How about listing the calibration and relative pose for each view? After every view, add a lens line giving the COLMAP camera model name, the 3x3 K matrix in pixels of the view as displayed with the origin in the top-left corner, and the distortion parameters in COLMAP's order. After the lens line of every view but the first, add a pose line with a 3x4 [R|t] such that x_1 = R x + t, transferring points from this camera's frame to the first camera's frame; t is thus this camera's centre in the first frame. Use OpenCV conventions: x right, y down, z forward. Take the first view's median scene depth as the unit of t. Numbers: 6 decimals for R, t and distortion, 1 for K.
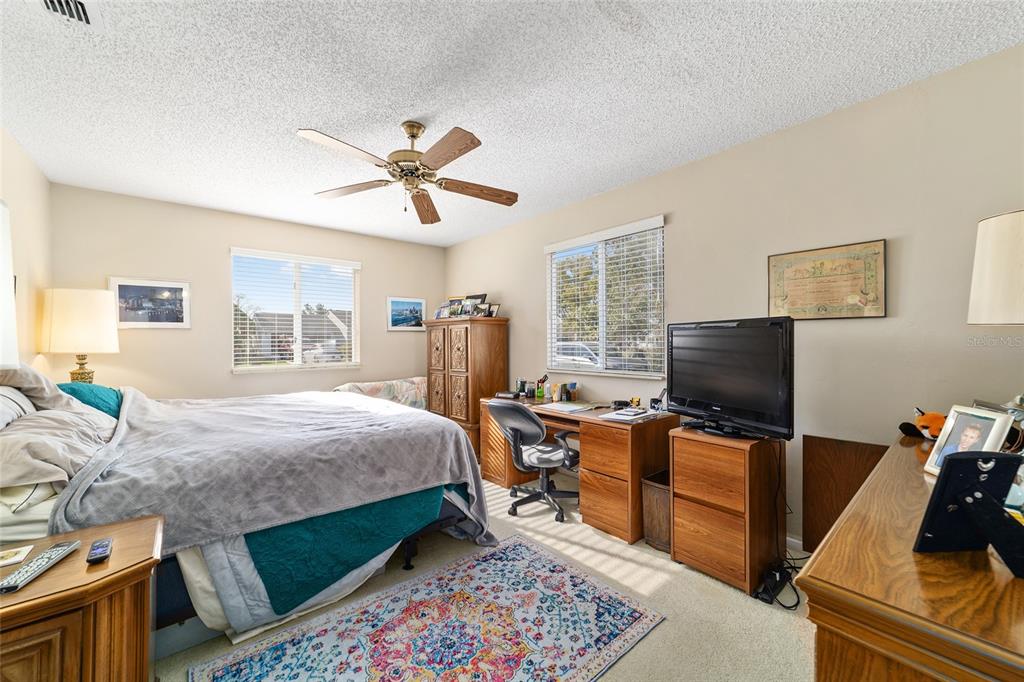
lens RADIAL K [[390.1, 0, 512.0], [0, 390.1, 341.0], [0, 0, 1]] dist [-0.013665, 0.006665]
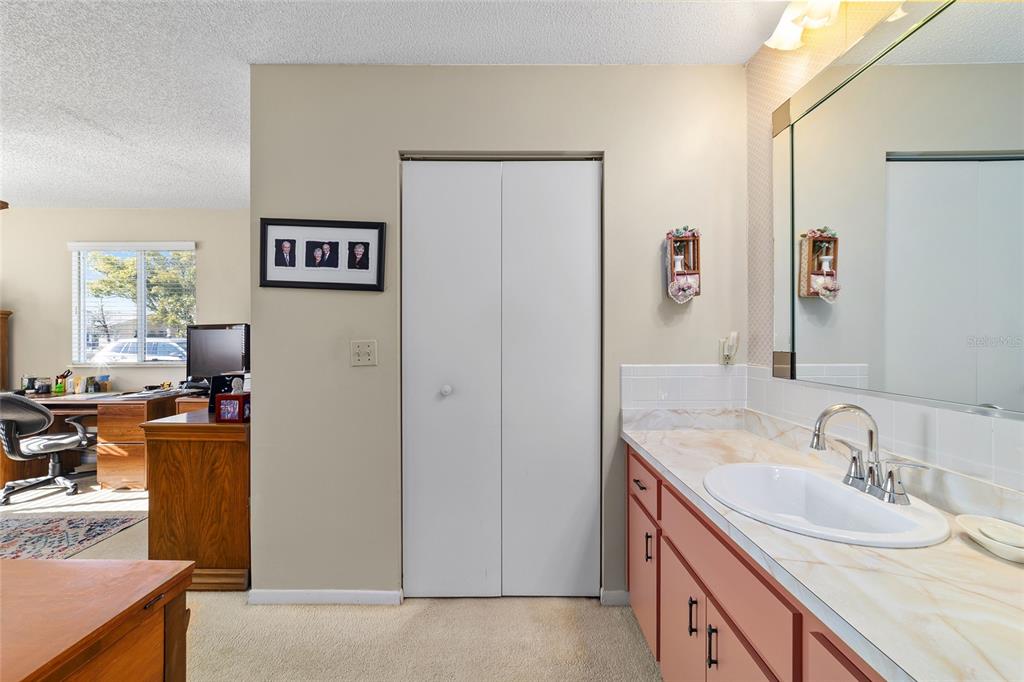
lens RADIAL K [[390.1, 0, 512.0], [0, 390.1, 341.0], [0, 0, 1]] dist [-0.013665, 0.006665]
pose [[0.649540, 0.006502, 0.760299, 0.089514], [-0.009773, 0.999952, -0.000202, 0.001834], [-0.760264, -0.007300, 0.649573, -0.668546]]
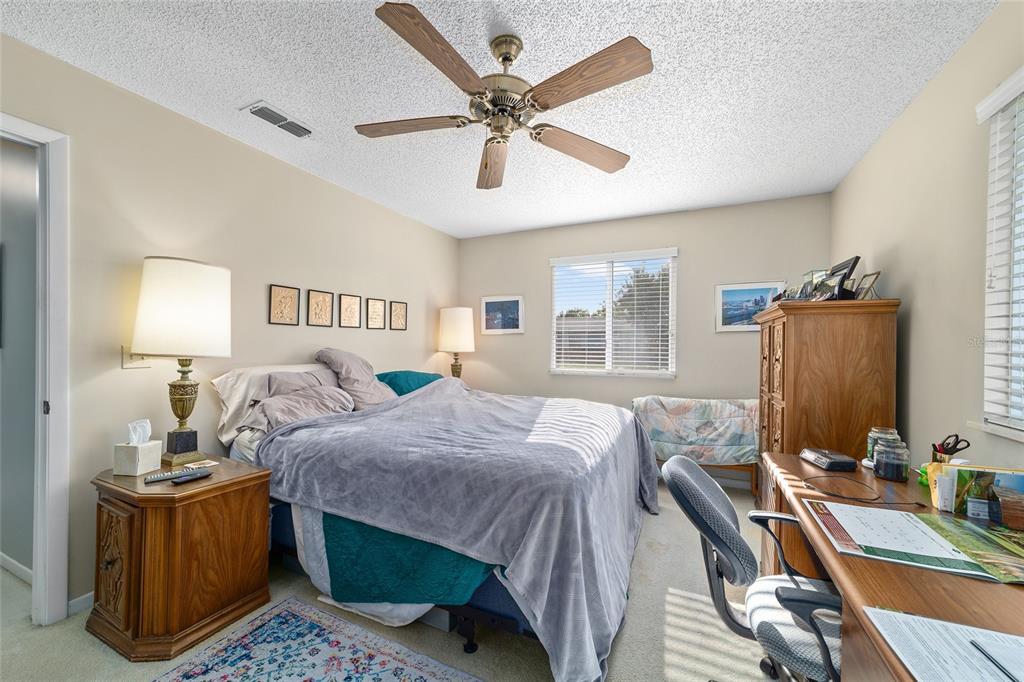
lens RADIAL K [[396.7, 0, 512.5], [0, 396.7, 348.9], [0, 0, 1]] dist [-0.011705, 0.000214]
pose [[0.425993, 0.017020, -0.904566, 0.325060], [-0.009269, 0.999853, 0.014448, -0.001765], [0.904679, 0.002229, 0.426088, 0.551803]]
